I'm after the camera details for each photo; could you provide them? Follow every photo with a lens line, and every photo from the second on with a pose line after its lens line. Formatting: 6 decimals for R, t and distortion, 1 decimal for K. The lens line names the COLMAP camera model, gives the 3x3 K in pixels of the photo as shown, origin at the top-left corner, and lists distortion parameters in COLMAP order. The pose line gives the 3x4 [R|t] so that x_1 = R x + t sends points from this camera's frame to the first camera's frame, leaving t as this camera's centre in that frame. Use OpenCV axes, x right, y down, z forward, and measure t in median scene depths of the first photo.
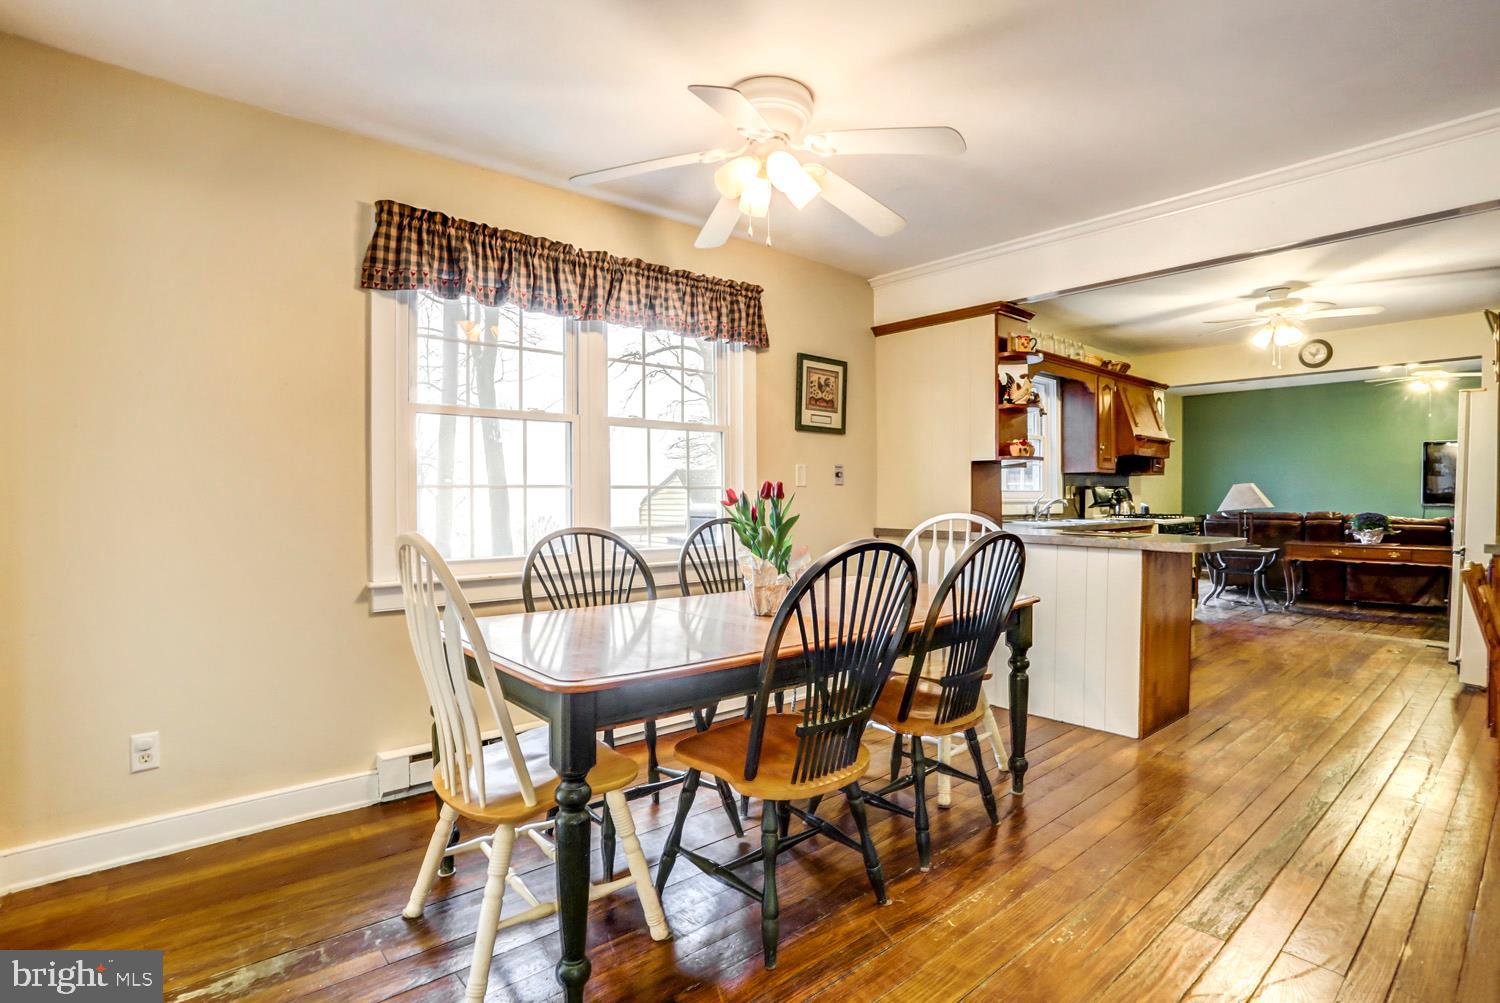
lens RADIAL K [[729.0, 0, 752.7], [0, 729.0, 515.2], [0, 0, 1]] dist [-0.048935, 0.012580]
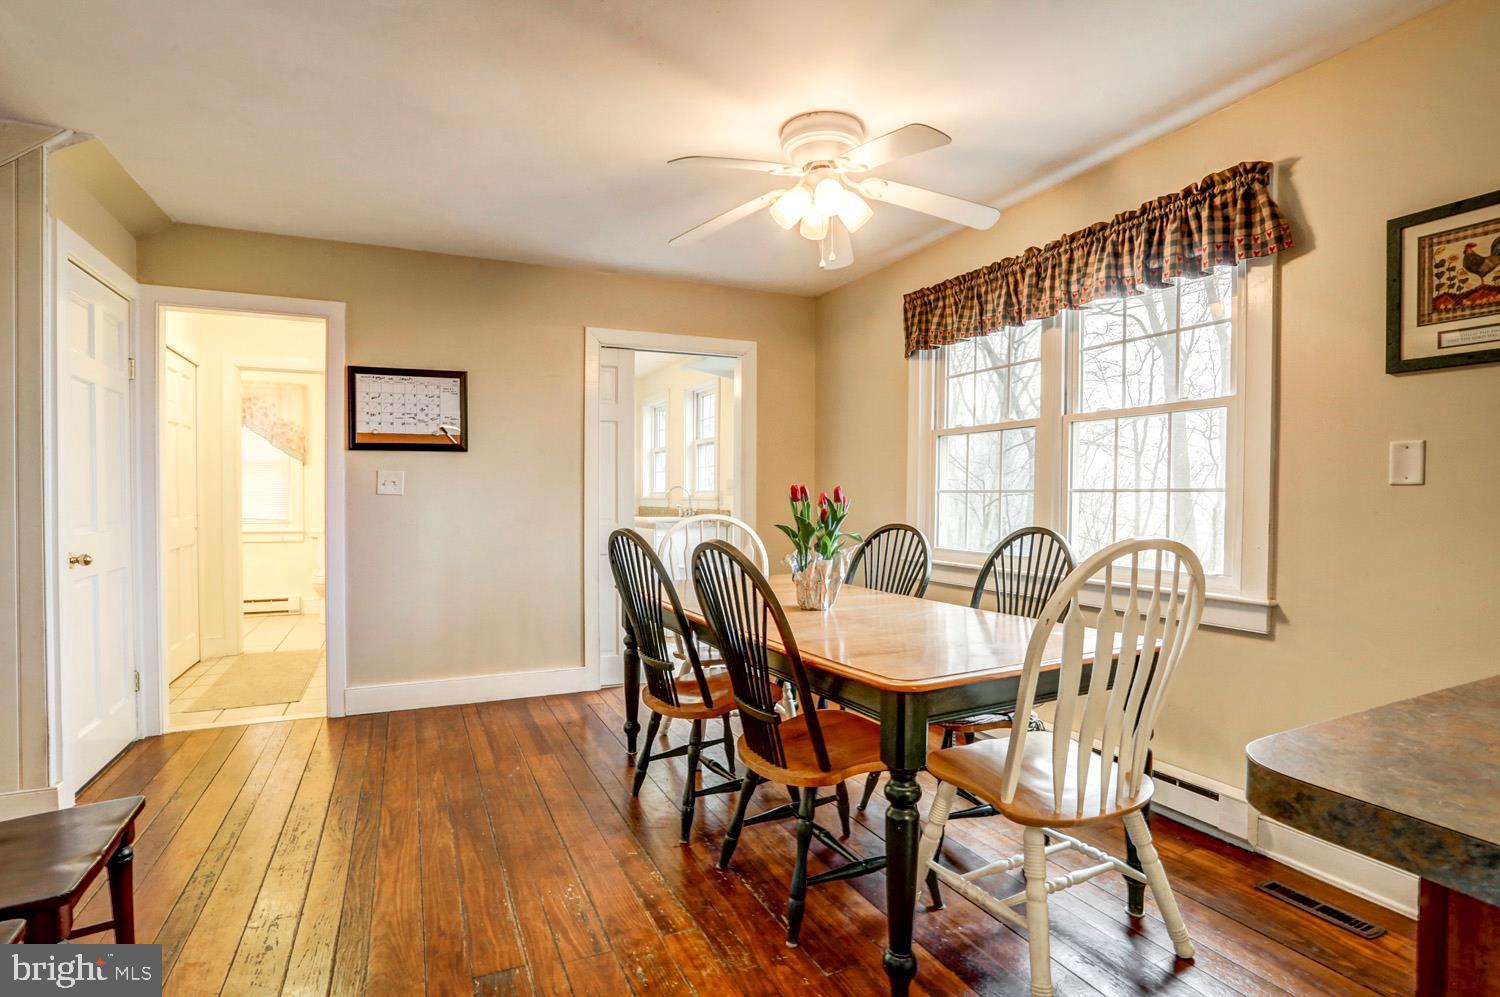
lens RADIAL K [[729.0, 0, 747.4], [0, 729.0, 499.3], [0, 0, 1]] dist [-0.048935, 0.012580]
pose [[-0.275614, 0.016041, -0.961134, 0.440548], [-0.018331, 0.999591, 0.021940, -0.022116], [0.961094, 0.023665, -0.275208, 0.478971]]
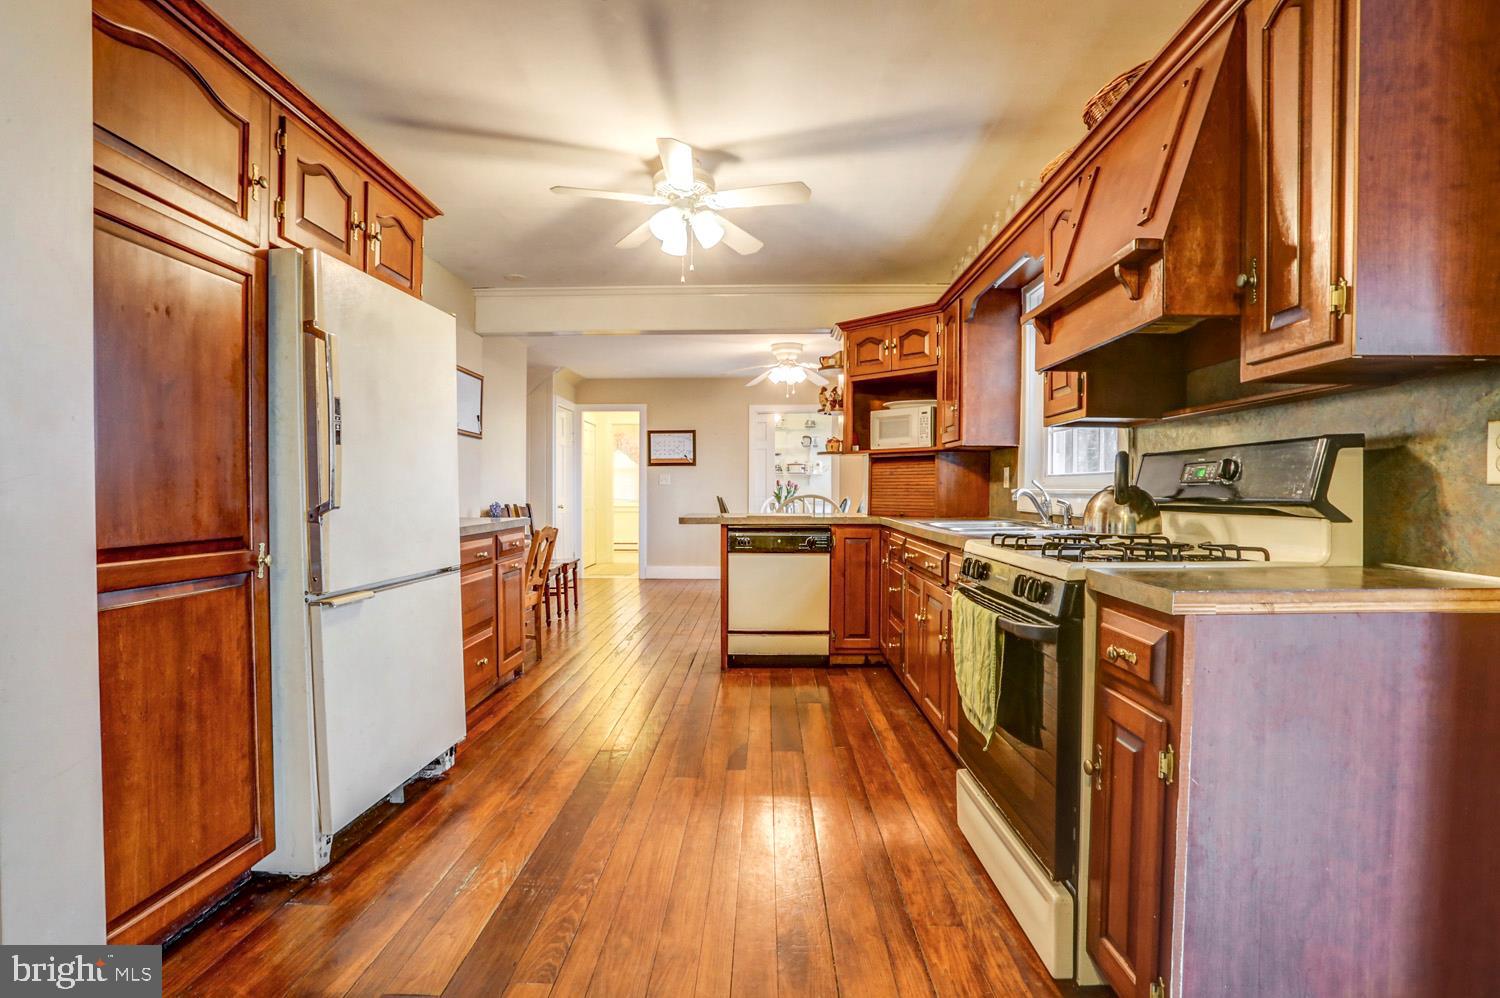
lens RADIAL K [[729.0, 0, 753.8], [0, 729.0, 504.6], [0, 0, 1]] dist [-0.048935, 0.012580]
pose [[-0.666080, 0.018653, -0.745647, 0.887468], [-0.014215, 0.999188, 0.037694, -0.025191], [0.745745, 0.035707, -0.665274, 1.104359]]
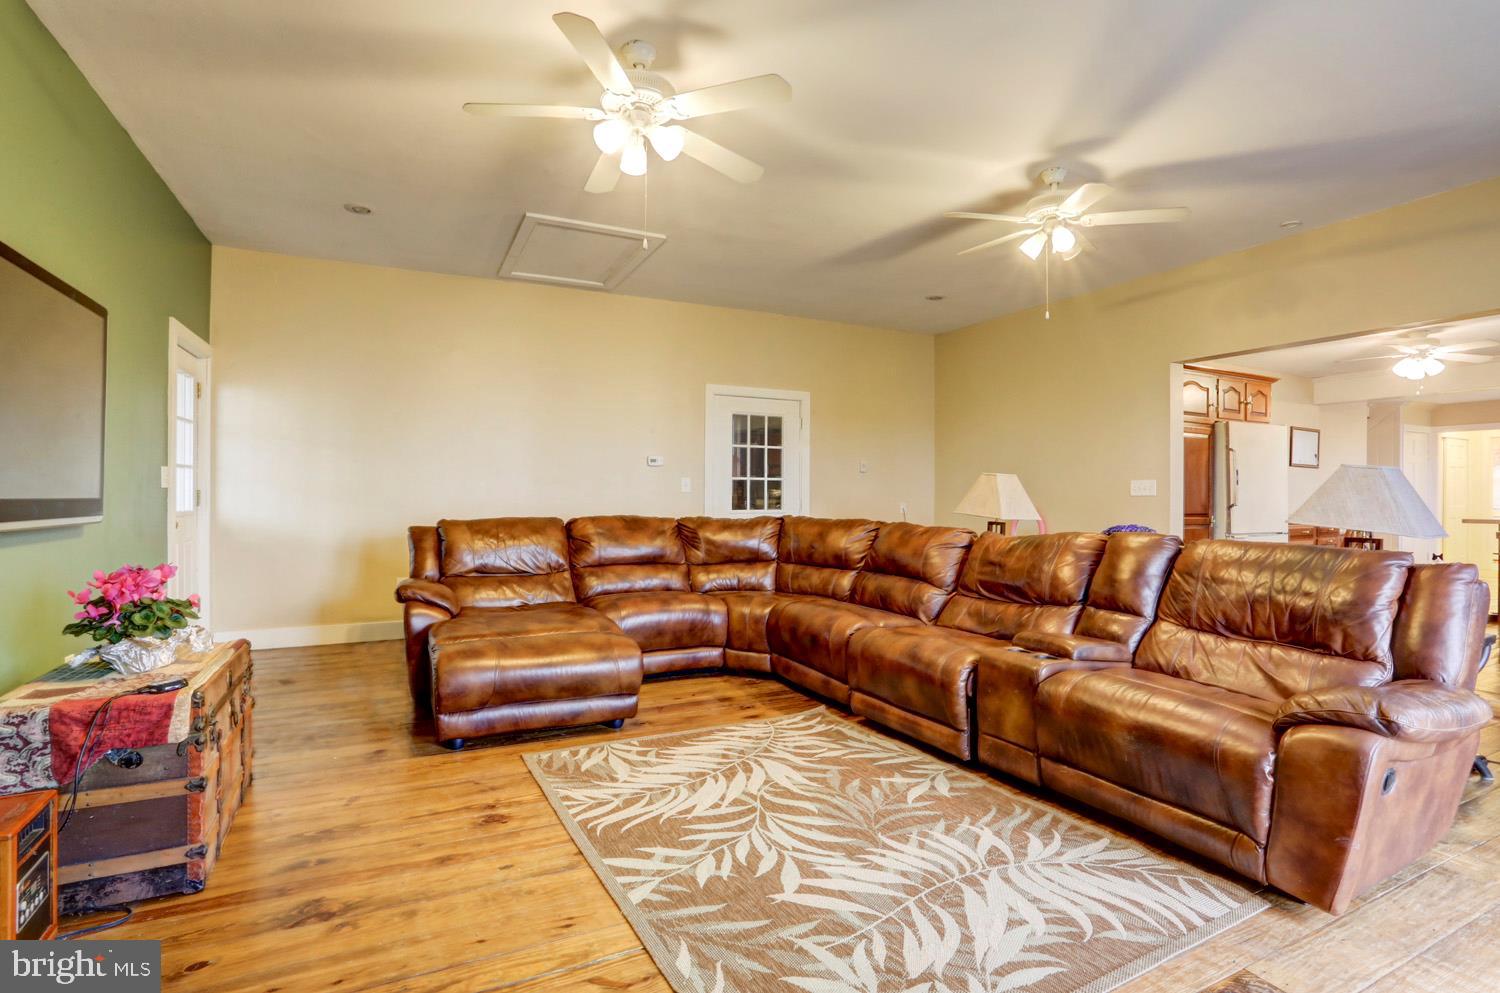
lens RADIAL K [[729.0, 0, 756.4], [0, 729.0, 490.7], [0, 0, 1]] dist [-0.048935, 0.012580]
pose [[-0.969261, 0.003740, 0.246008, 1.161958], [0.006402, 0.999929, 0.010023, -0.043011], [-0.245953, 0.011290, -0.969216, 1.842838]]
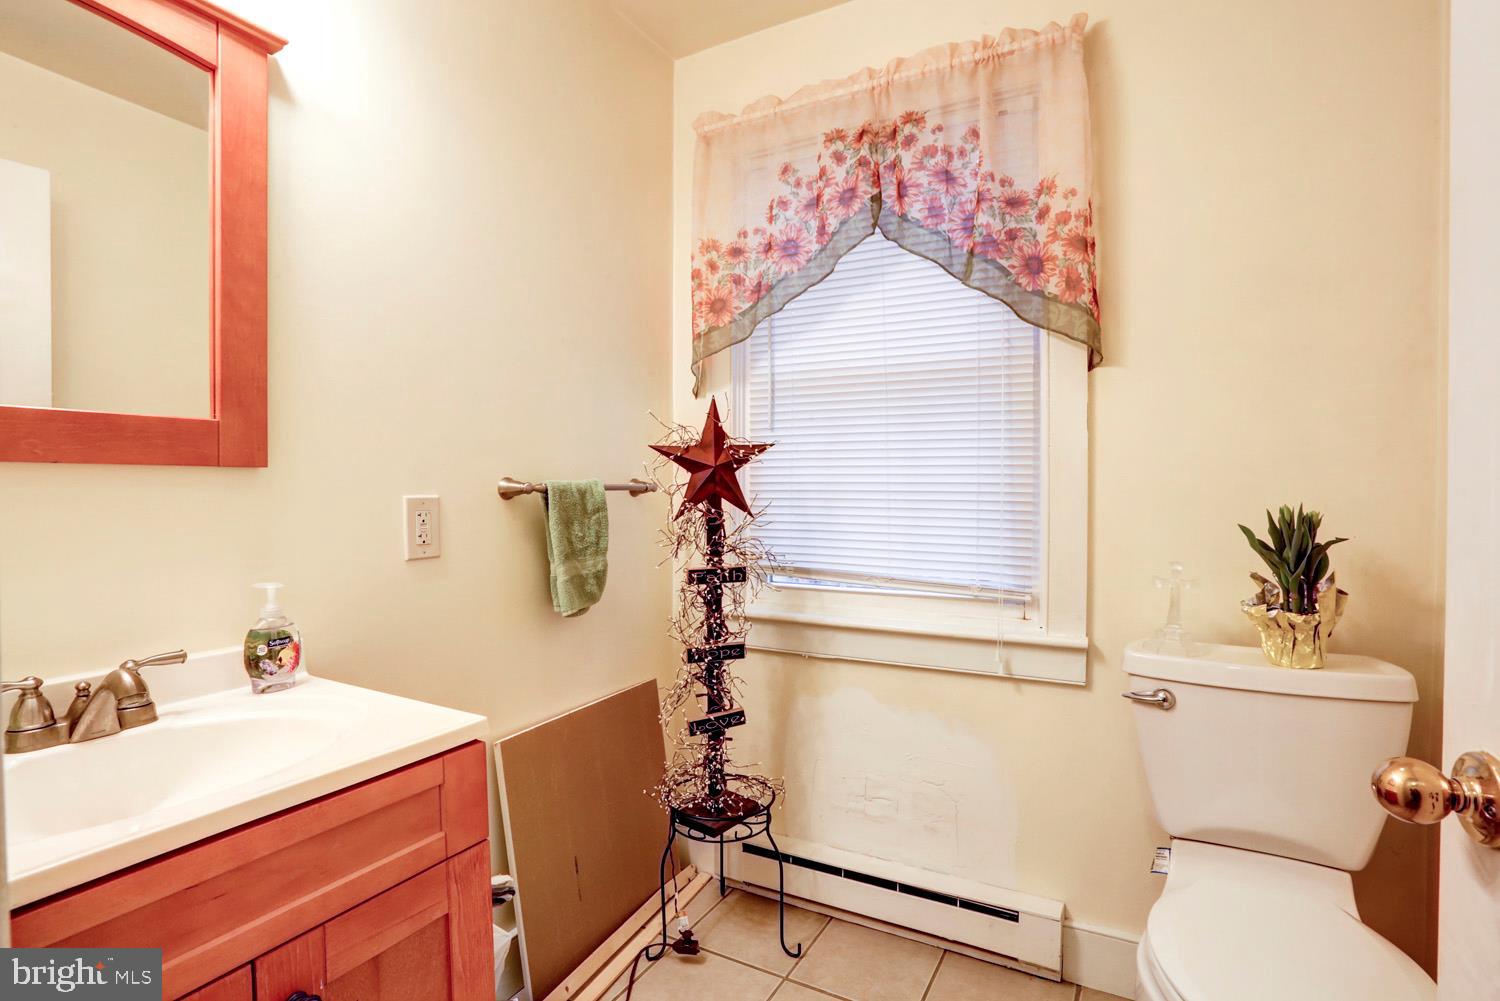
lens RADIAL K [[729.0, 0, 748.6], [0, 729.0, 497.3], [0, 0, 1]] dist [-0.048935, 0.012580]
pose [[-0.936413, 0.010475, -0.350742, -0.304726], [-0.000762, 0.999491, 0.031884, 0.004278], [0.350898, 0.030123, -0.935929, -0.372200]]
